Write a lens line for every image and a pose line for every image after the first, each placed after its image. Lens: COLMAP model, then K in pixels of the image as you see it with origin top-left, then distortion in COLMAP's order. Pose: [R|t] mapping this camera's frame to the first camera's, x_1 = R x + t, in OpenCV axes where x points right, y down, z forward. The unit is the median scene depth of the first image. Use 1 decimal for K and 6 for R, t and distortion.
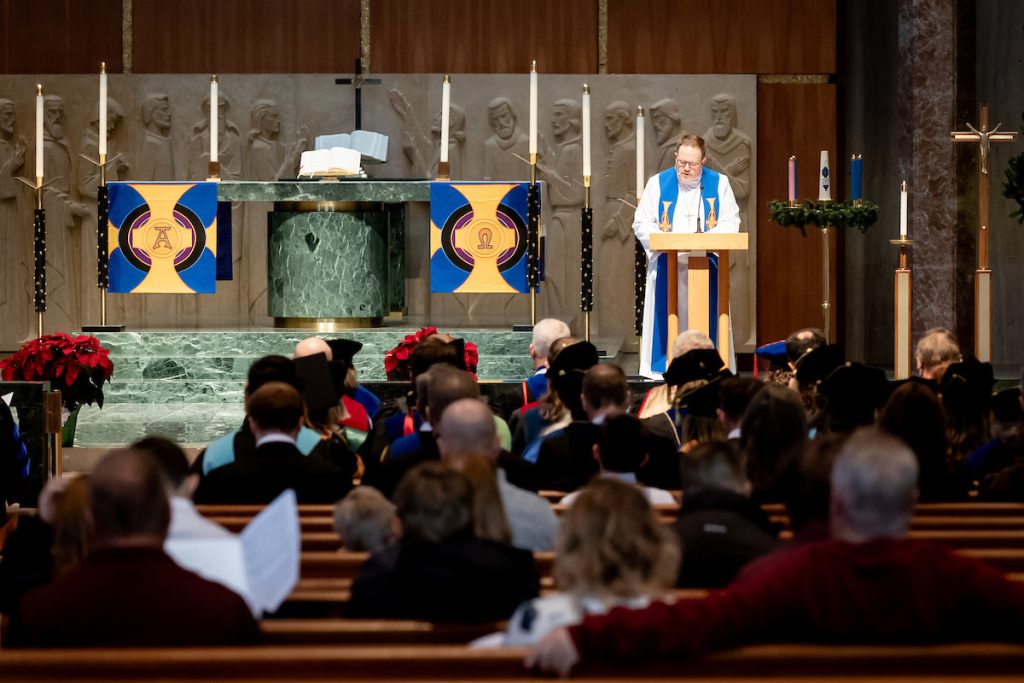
lens RADIAL K [[5152.6, 0, 512.0], [0, 5152.6, 341.5], [0, 0, 1]] dist [-0.087246, -10.515932]
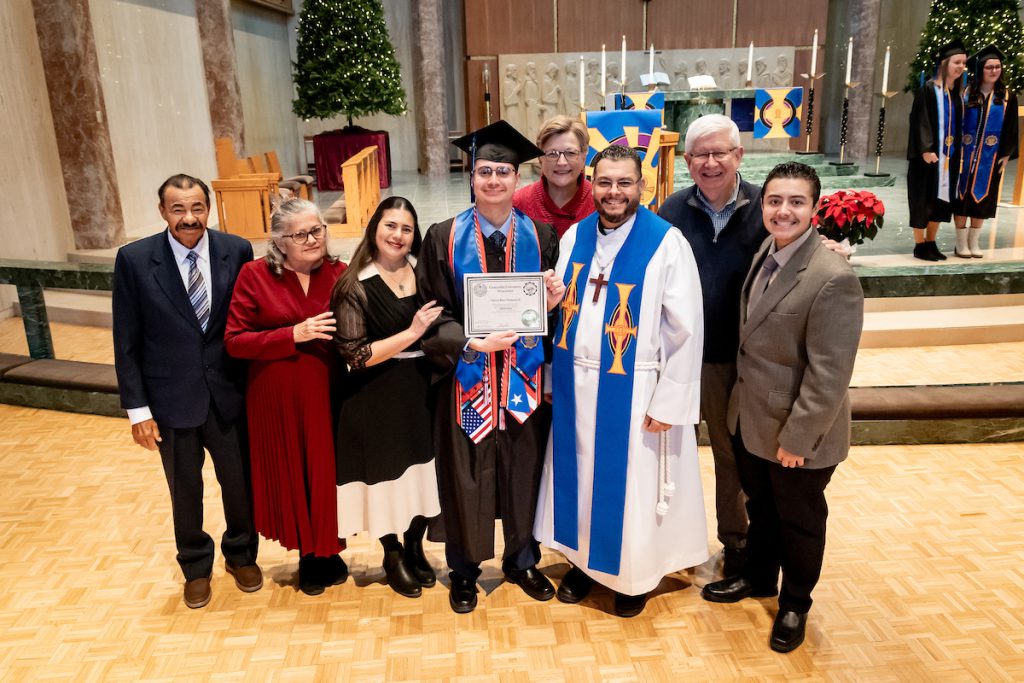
lens RADIAL K [[830.6, 0, 504.9], [0, 830.6, 327.5], [0, 0, 1]] dist [0.023141, -0.007878]
pose [[0.992562, -0.060099, 0.105876, -0.155634], [0.034016, 0.971929, 0.232802, -0.016165], [-0.116895, -0.227469, 0.966744, 0.568133]]
